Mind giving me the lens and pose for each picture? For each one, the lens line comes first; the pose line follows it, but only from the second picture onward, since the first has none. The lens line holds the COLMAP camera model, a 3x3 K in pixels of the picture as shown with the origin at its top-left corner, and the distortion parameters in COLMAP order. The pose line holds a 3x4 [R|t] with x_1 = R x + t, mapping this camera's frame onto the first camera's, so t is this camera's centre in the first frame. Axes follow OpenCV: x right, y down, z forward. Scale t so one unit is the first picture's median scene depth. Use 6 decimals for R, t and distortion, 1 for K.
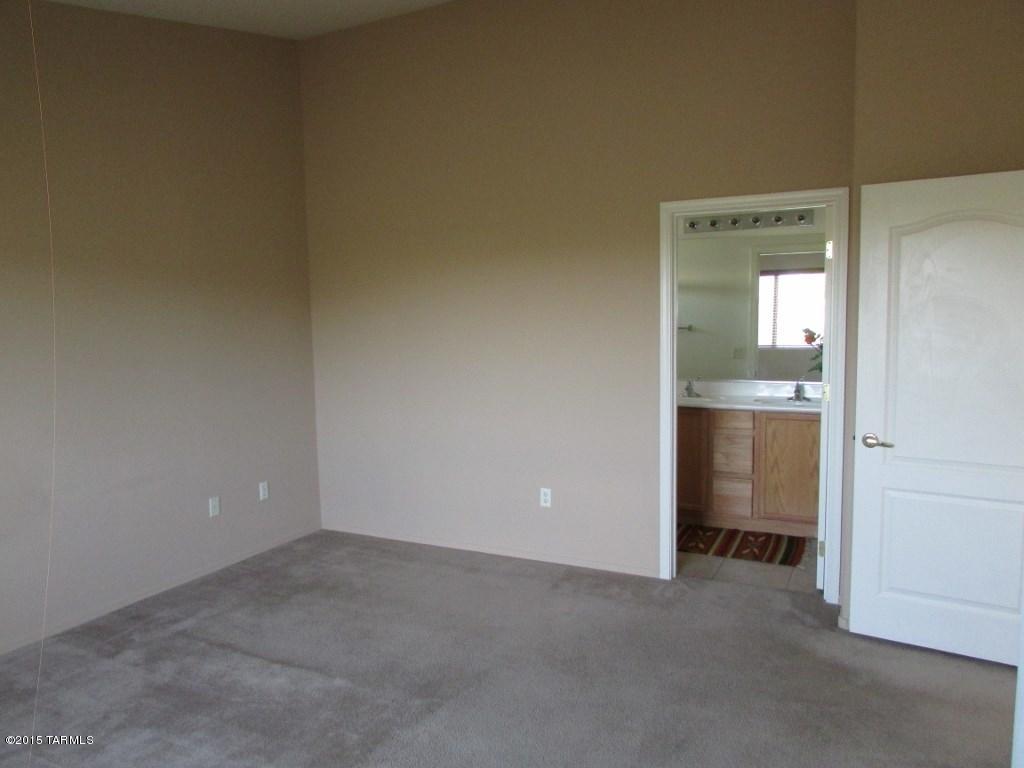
lens RADIAL K [[749.7, 0, 518.3], [0, 749.7, 381.9], [0, 0, 1]] dist [-0.000236, -0.001813]
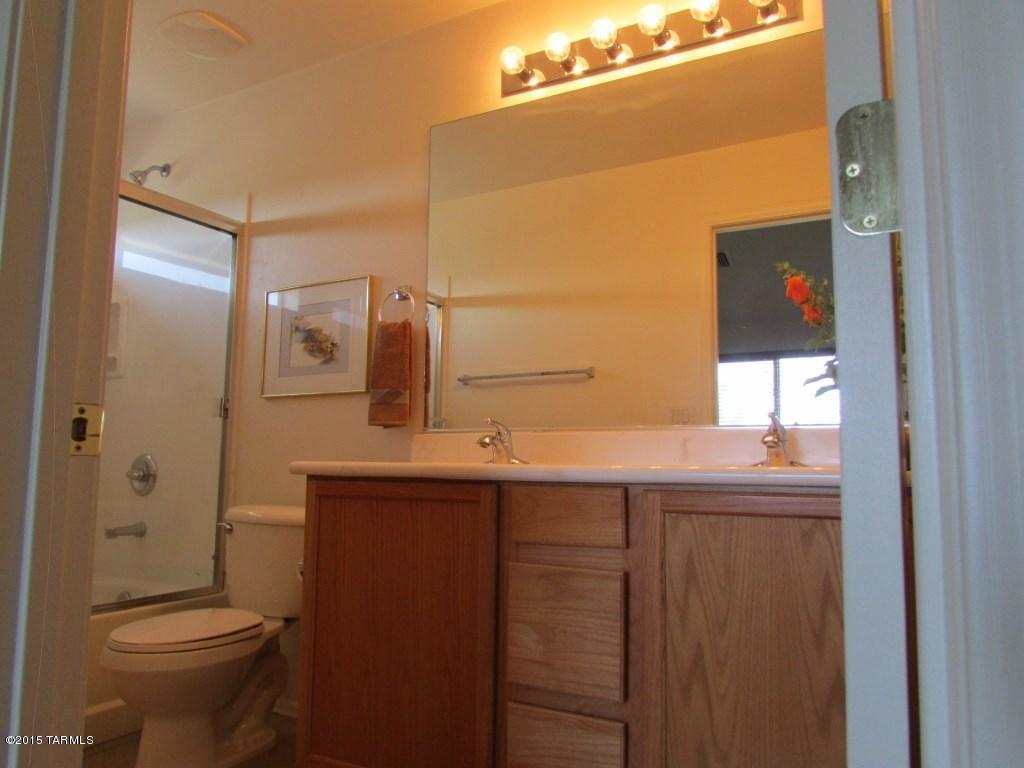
lens RADIAL K [[732.5, 0, 512.0], [0, 732.5, 384.0], [0, 0, 1]] dist [-0.025971, -0.002081]
pose [[0.998469, 0.024066, -0.049806, 0.279979], [-0.033733, 0.978505, -0.203446, 0.059998], [0.043839, 0.204815, 0.977818, 0.691624]]
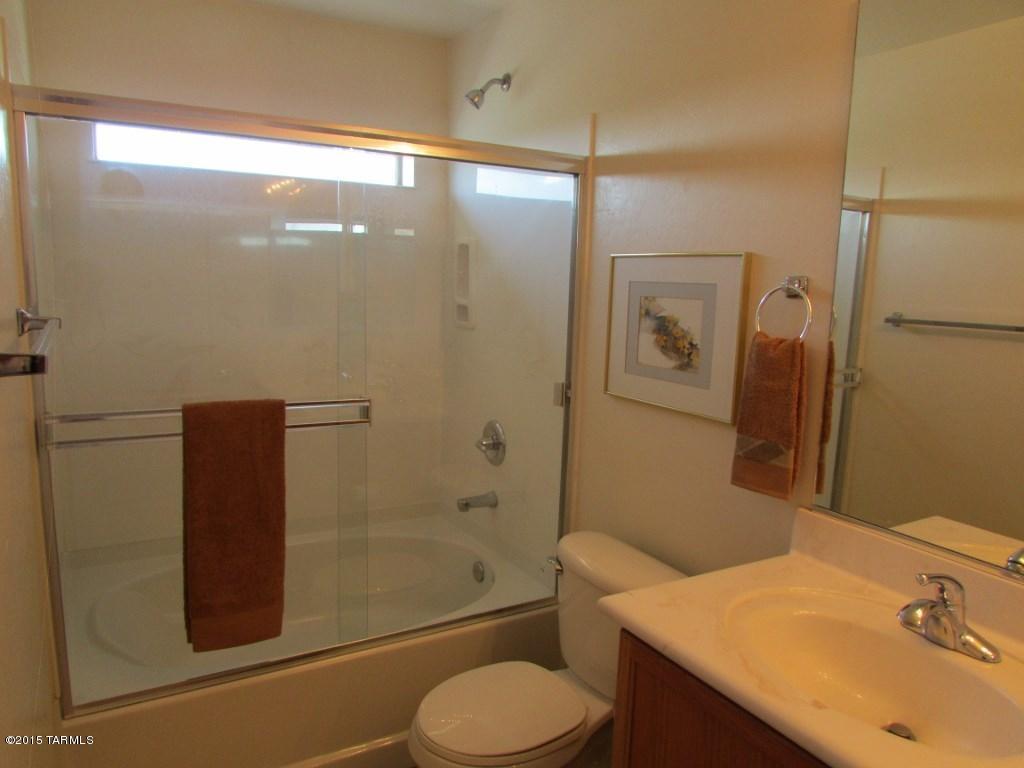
lens RADIAL K [[733.8, 0, 517.1], [0, 733.8, 374.0], [0, 0, 1]] dist [-0.028292, -0.001314]
pose [[0.831572, 0.123820, -0.541440, 0.256718], [-0.101835, 0.992299, 0.070521, -0.070691], [0.546002, -0.003506, 0.837776, 0.825719]]
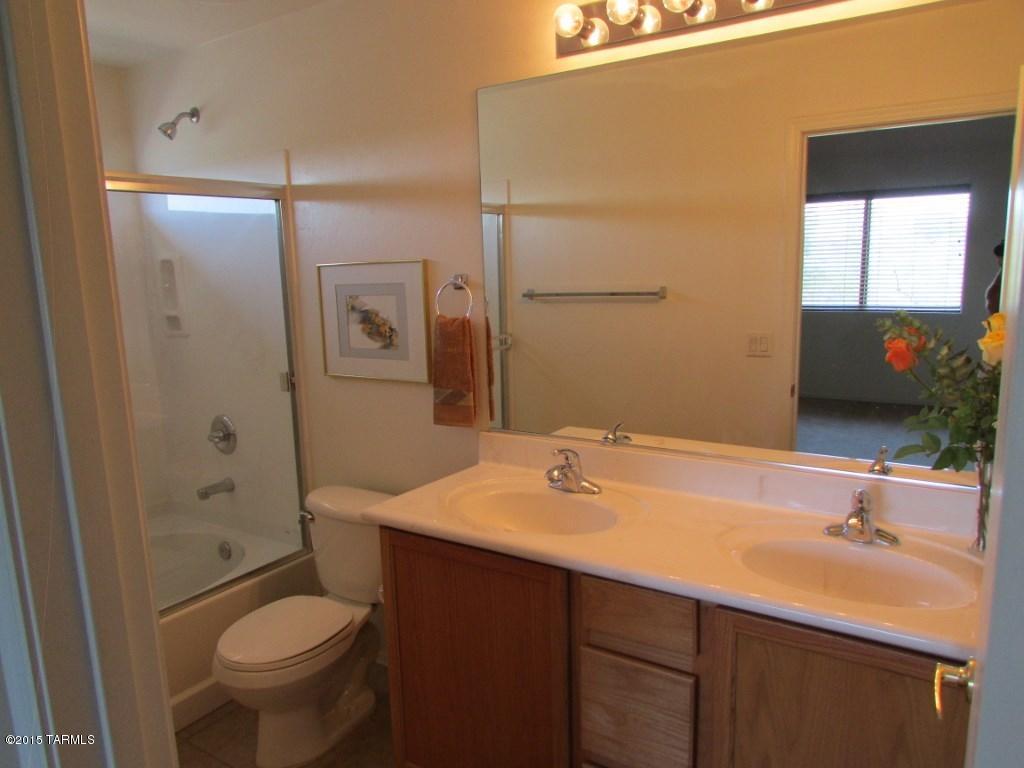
lens RADIAL K [[736.5, 0, 513.6], [0, 736.5, 379.3], [0, 0, 1]] dist [-0.023492, -0.005837]
pose [[0.990375, 0.008931, -0.138119, 0.279313], [0.001150, 0.997351, 0.072734, -0.070491], [0.138403, -0.072193, 0.987741, 0.699848]]
